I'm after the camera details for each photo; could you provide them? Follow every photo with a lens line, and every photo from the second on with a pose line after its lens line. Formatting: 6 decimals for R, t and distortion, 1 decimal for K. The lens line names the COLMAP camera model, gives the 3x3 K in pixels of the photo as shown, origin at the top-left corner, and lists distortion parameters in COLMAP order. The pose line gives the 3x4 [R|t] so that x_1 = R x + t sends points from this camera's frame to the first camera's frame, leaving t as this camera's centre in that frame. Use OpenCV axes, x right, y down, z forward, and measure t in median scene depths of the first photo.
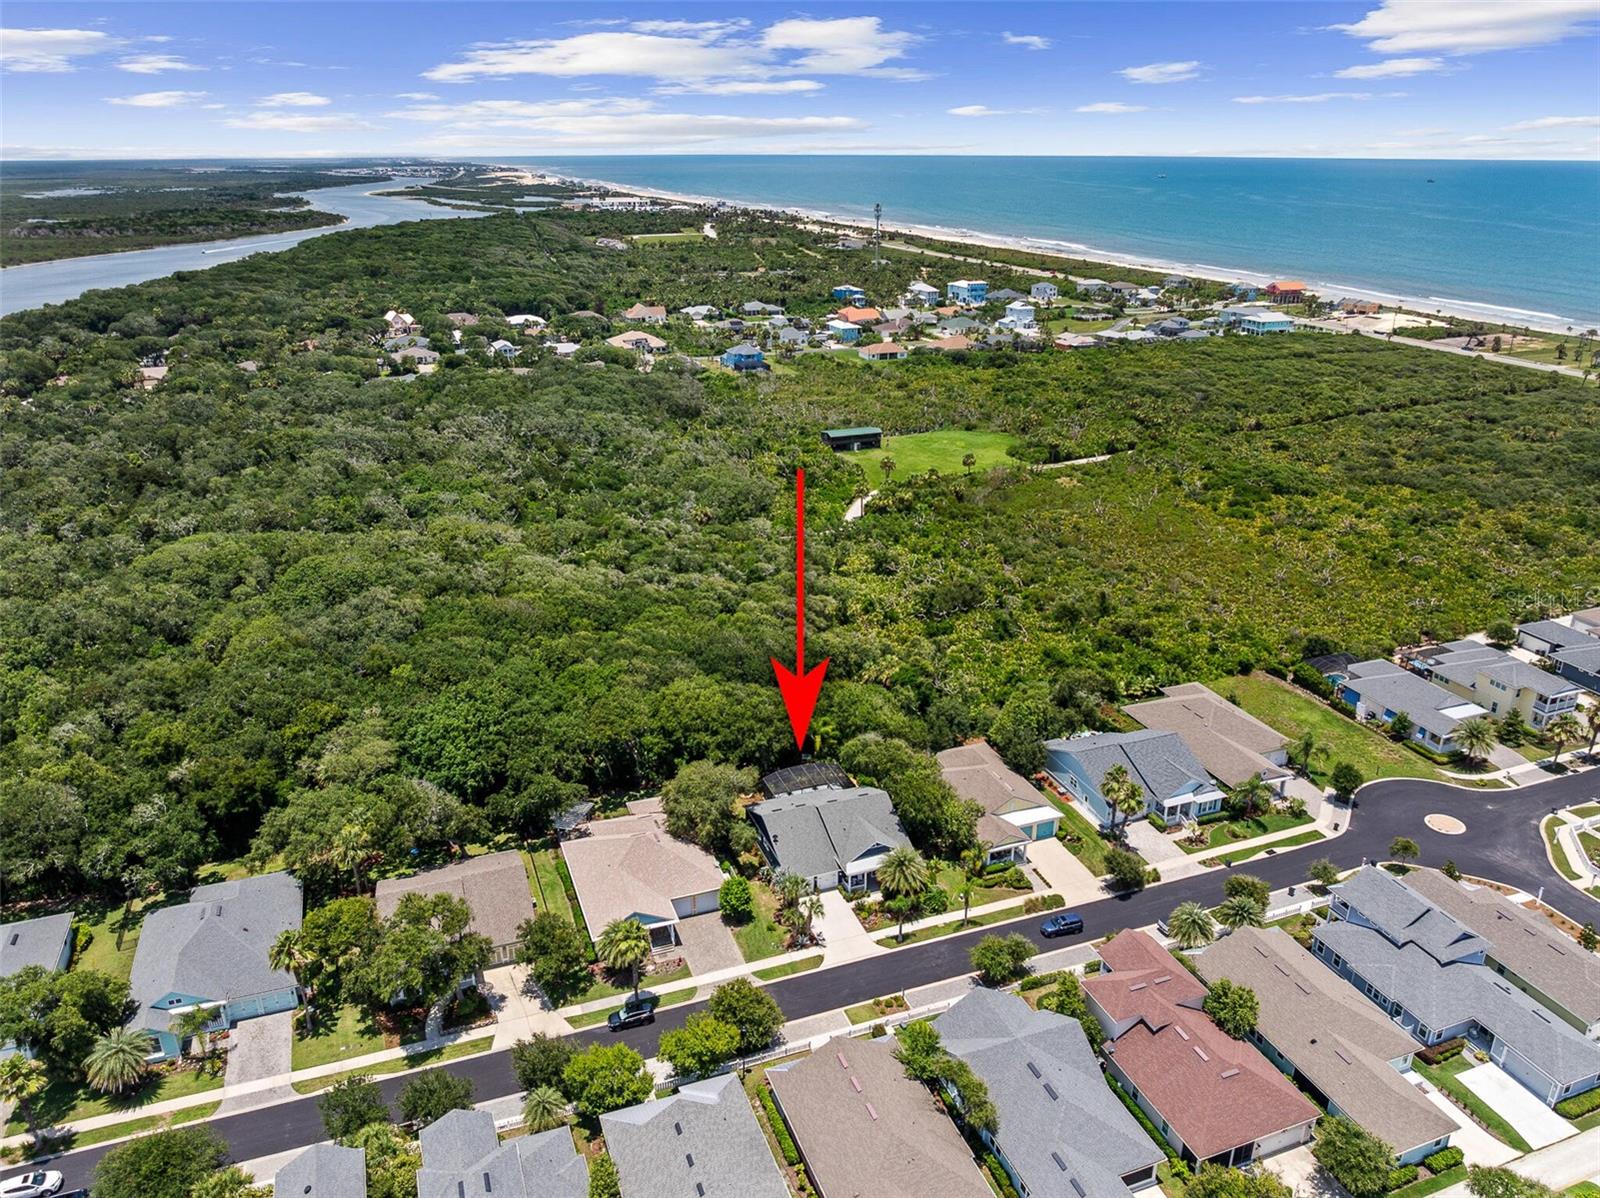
lens RADIAL K [[1143.3, 0, 800.0], [0, 1143.3, 599.0], [0, 0, 1]] dist [-0.037360, -0.003535]
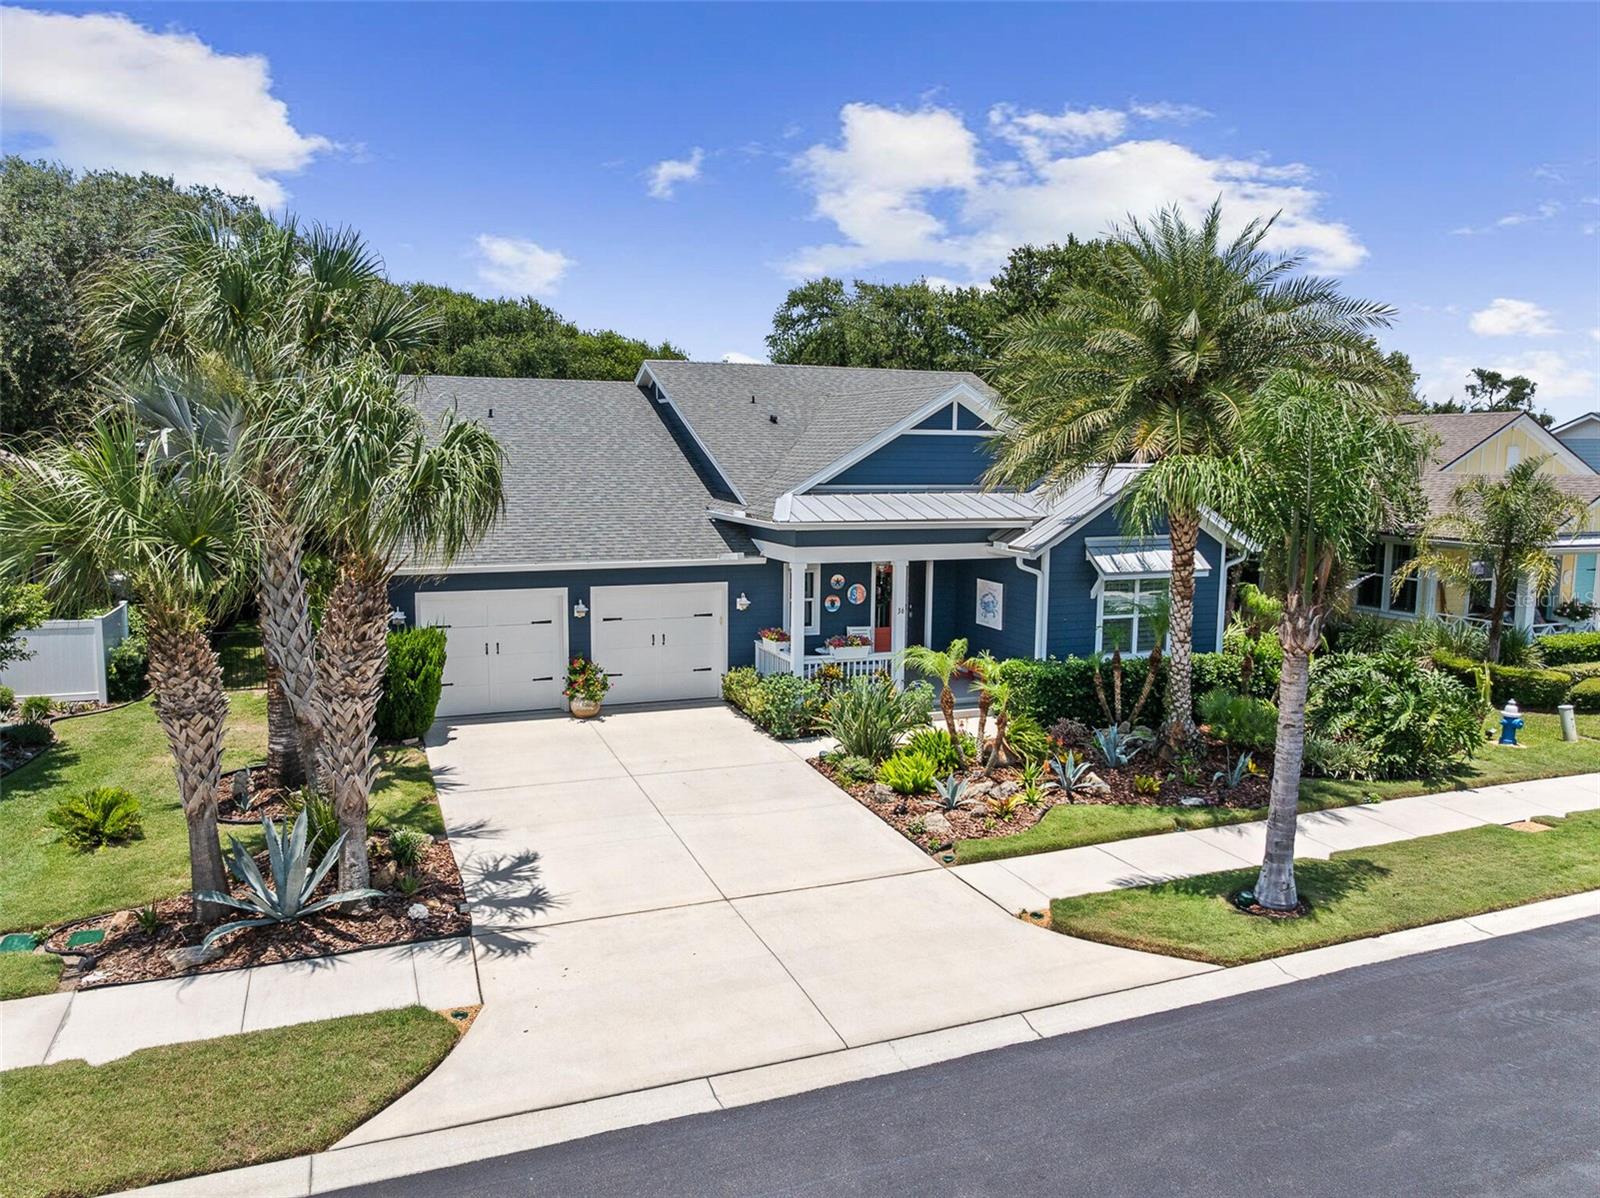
lens RADIAL K [[1143.3, 0, 800.0], [0, 1143.3, 599.0], [0, 0, 1]] dist [-0.037360, -0.003535]
pose [[0.999460, 0.005465, 0.032392, 0.038517], [0.002972, 0.966979, -0.254840, 0.277449], [-0.032715, 0.254799, 0.966441, 0.830263]]
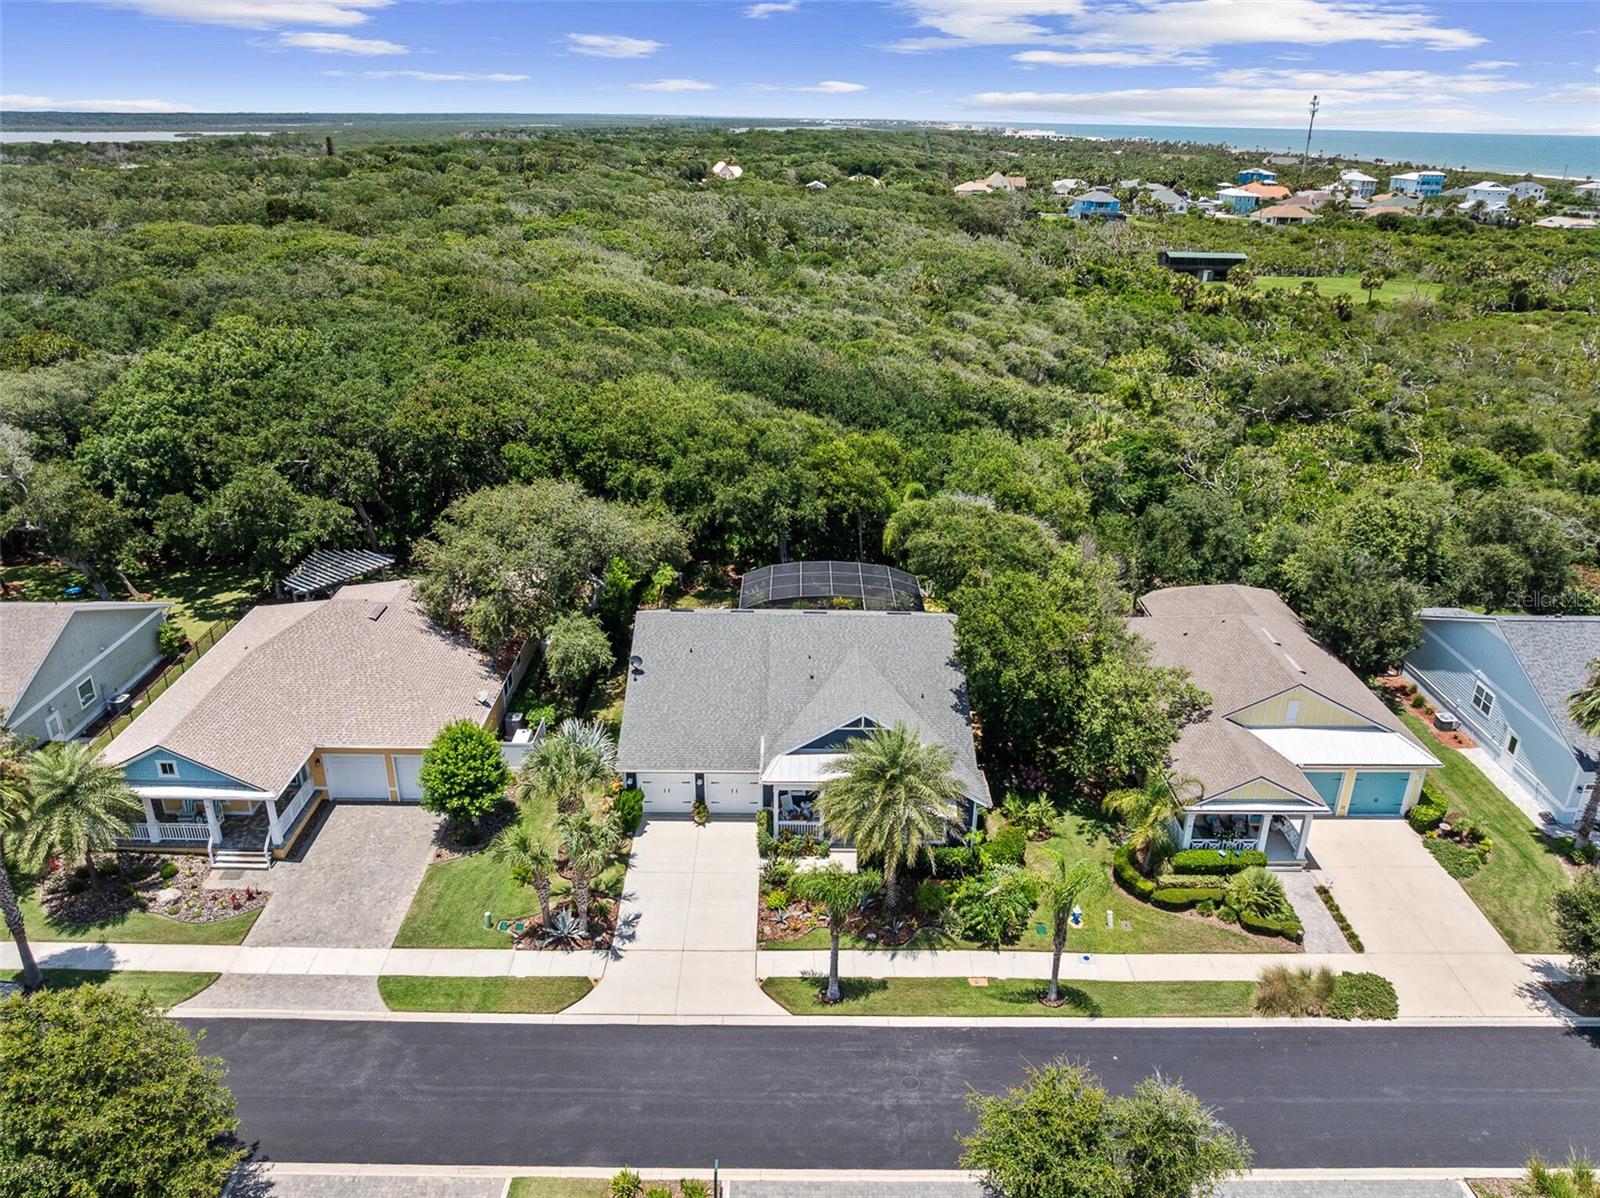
lens RADIAL K [[1143.3, 0, 800.0], [0, 1143.3, 599.0], [0, 0, 1]] dist [-0.037360, -0.003535]
pose [[0.938350, 0.149775, -0.311555, 0.153001], [-0.141381, 0.988717, 0.049494, 0.157673], [0.315453, -0.002395, 0.948938, 0.632113]]
